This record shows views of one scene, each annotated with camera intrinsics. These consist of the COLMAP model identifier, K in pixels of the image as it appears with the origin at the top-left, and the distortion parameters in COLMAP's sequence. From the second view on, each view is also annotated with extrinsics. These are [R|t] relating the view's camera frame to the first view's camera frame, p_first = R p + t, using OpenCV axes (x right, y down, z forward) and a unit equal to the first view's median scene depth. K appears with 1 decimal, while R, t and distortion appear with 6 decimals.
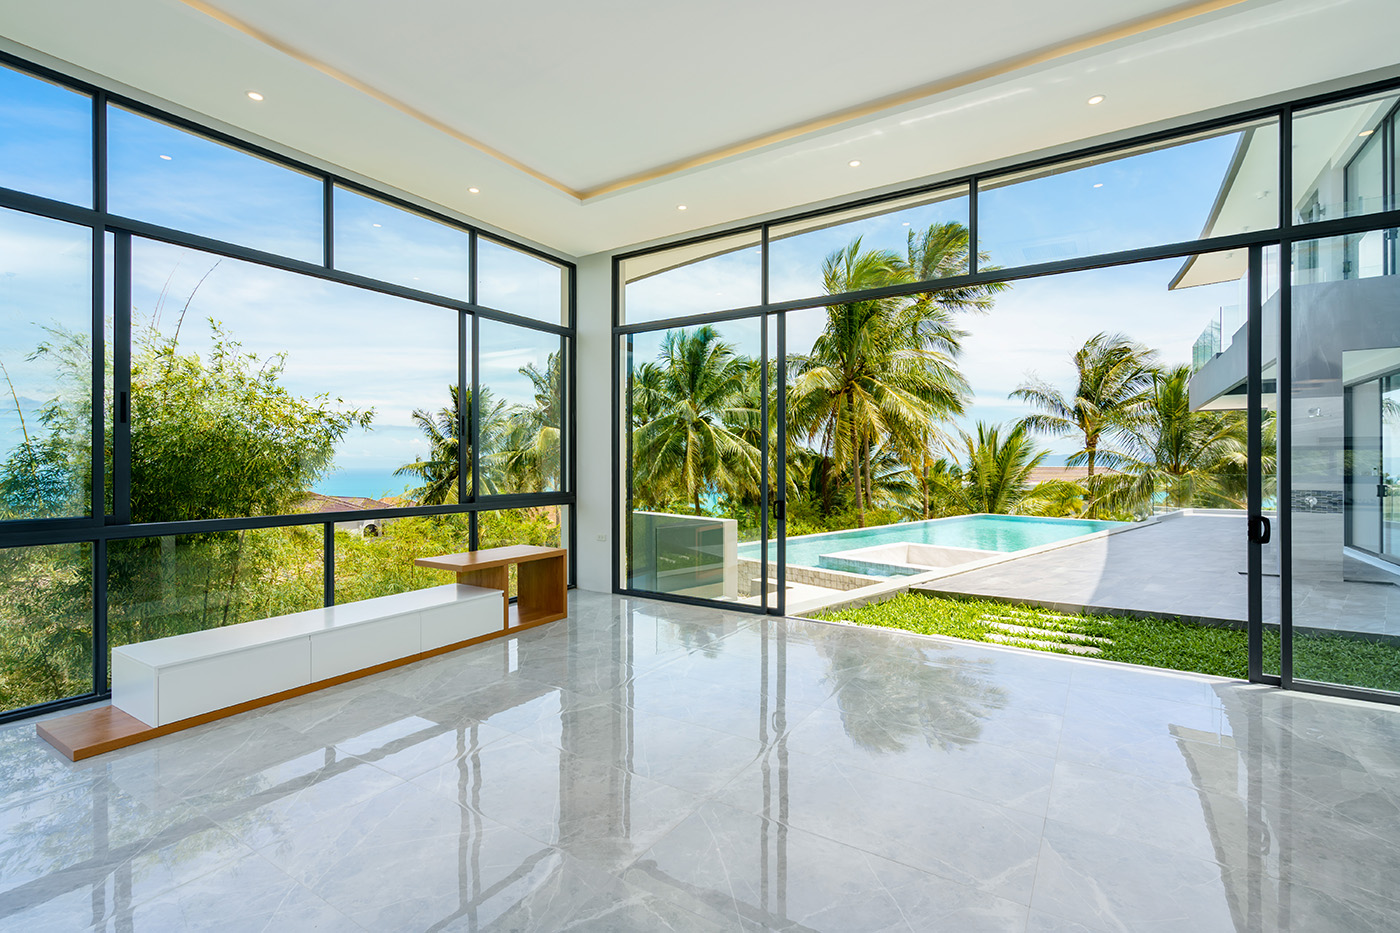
lens RADIAL K [[633.0, 0, 696.7], [0, 633.0, 464.0], [0, 0, 1]] dist [-0.003466, 0.000193]
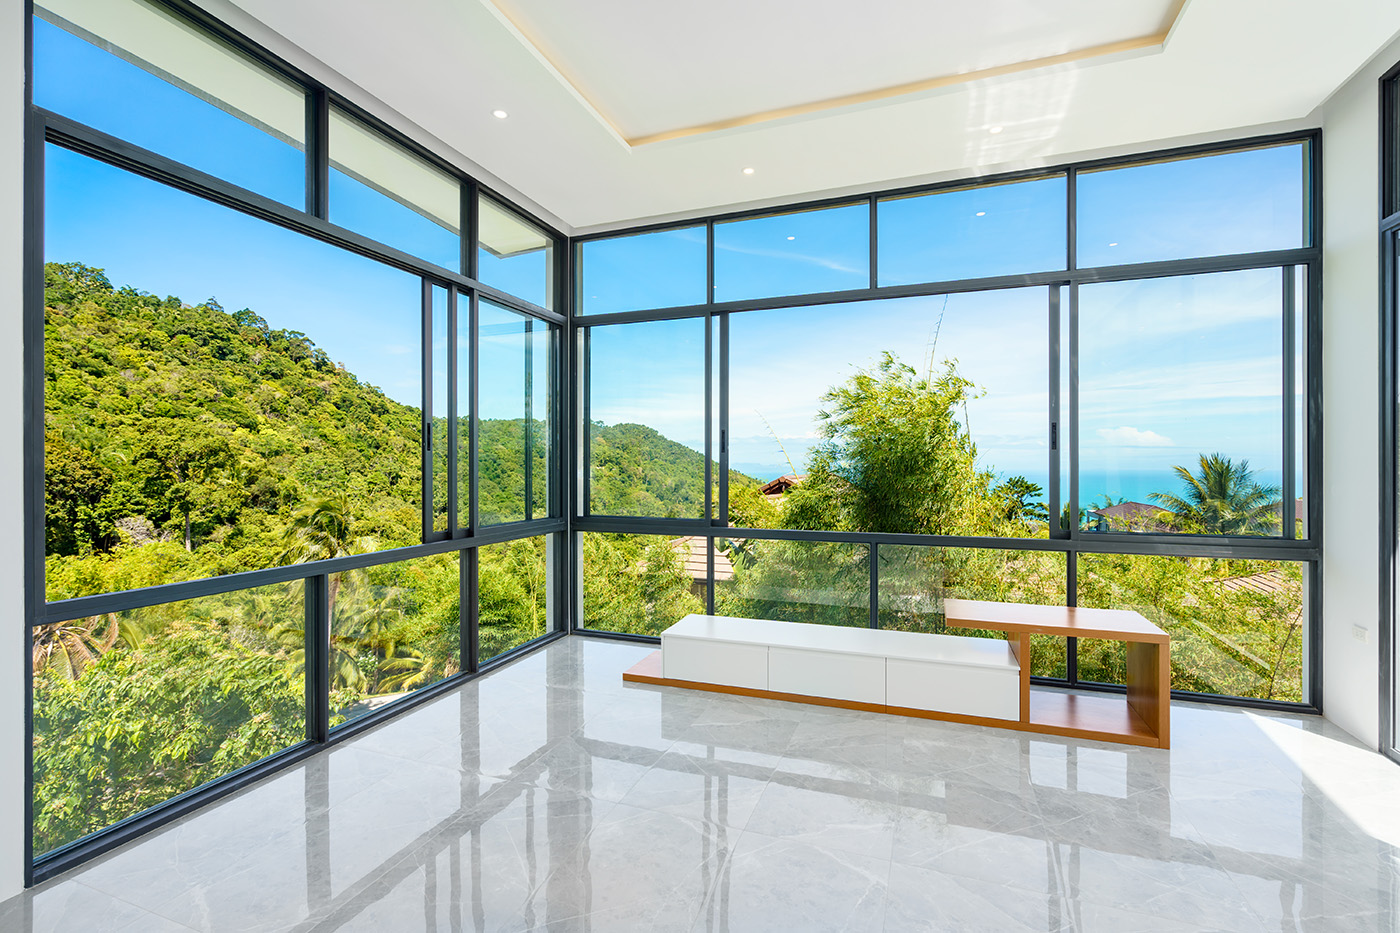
lens RADIAL K [[633.0, 0, 696.7], [0, 633.0, 464.0], [0, 0, 1]] dist [-0.003466, 0.000193]
pose [[0.215516, -0.004284, -0.976491, 0.358424], [-0.005163, 0.999971, -0.005526, -0.027458], [0.976487, 0.006233, 0.215488, 0.554736]]
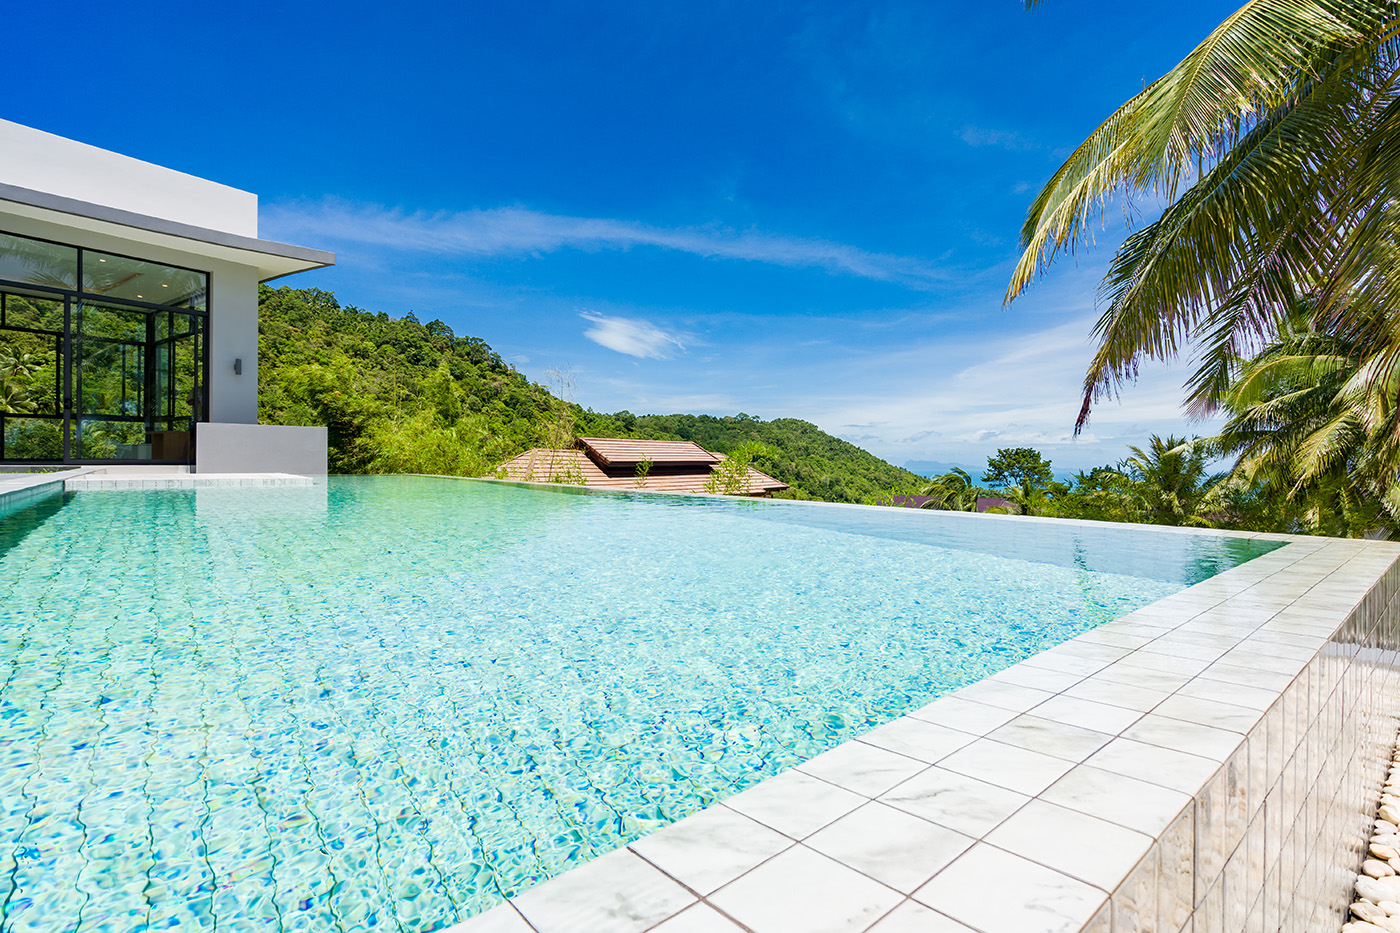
lens RADIAL K [[647.7, 0, 700.0], [0, 647.7, 466.5], [0, 0, 1]] dist [-0.004261, -0.000127]
pose [[-0.036024, 0.005563, -0.999335, 2.765221], [-0.015171, 0.999866, 0.006113, 0.328339], [0.999236, 0.015381, -0.035935, 4.119185]]
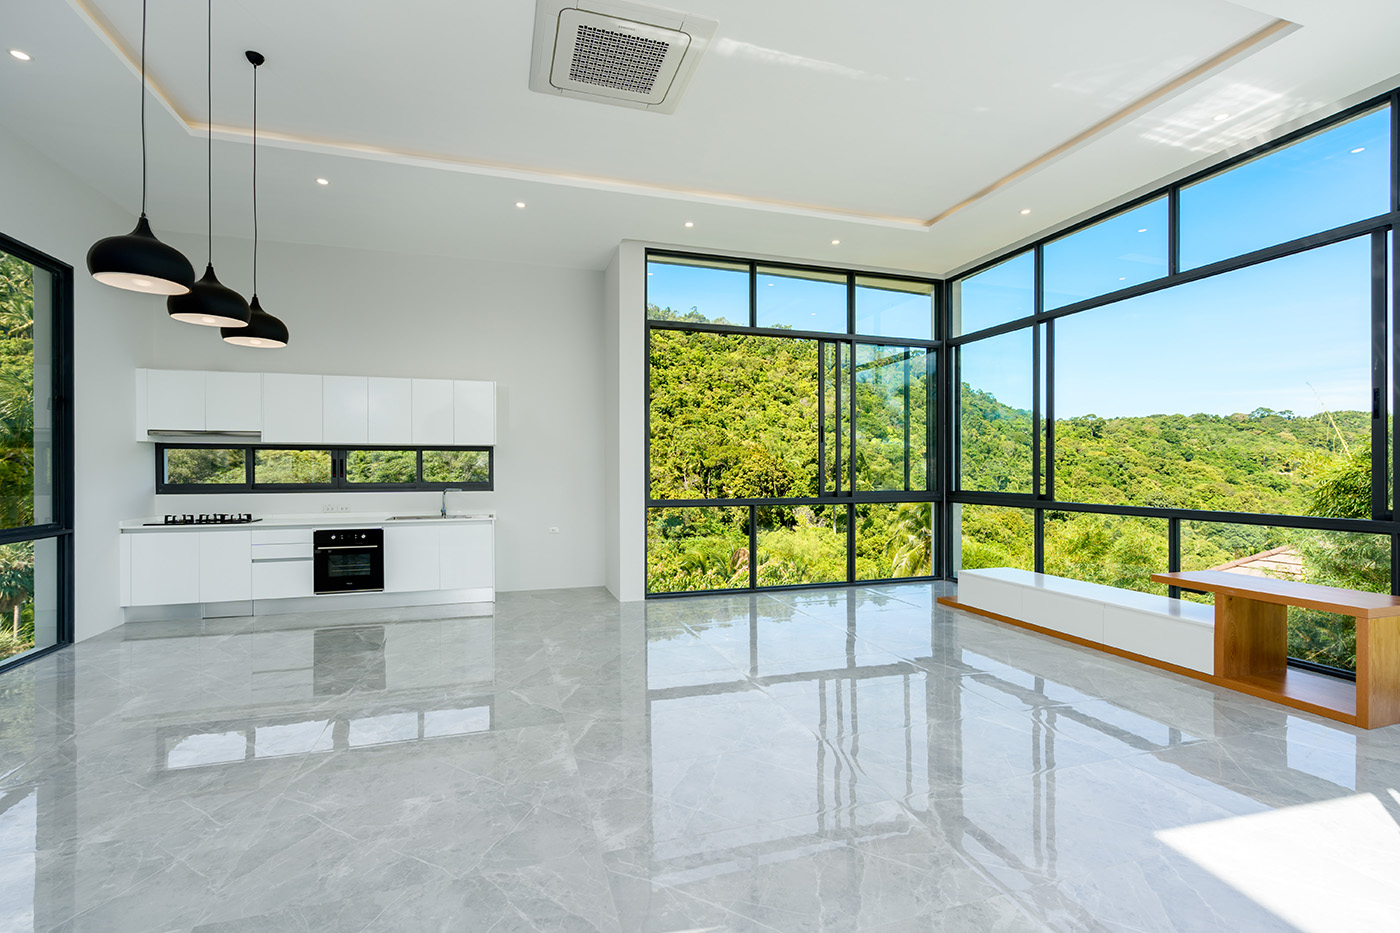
lens RADIAL K [[633.0, 0, 696.7], [0, 633.0, 464.0], [0, 0, 1]] dist [-0.003466, 0.000193]
pose [[-0.635244, -0.009941, -0.772248, 0.779108], [-0.007141, 0.999950, -0.006998, 0.016972], [0.772279, 0.001069, -0.635283, 1.139307]]
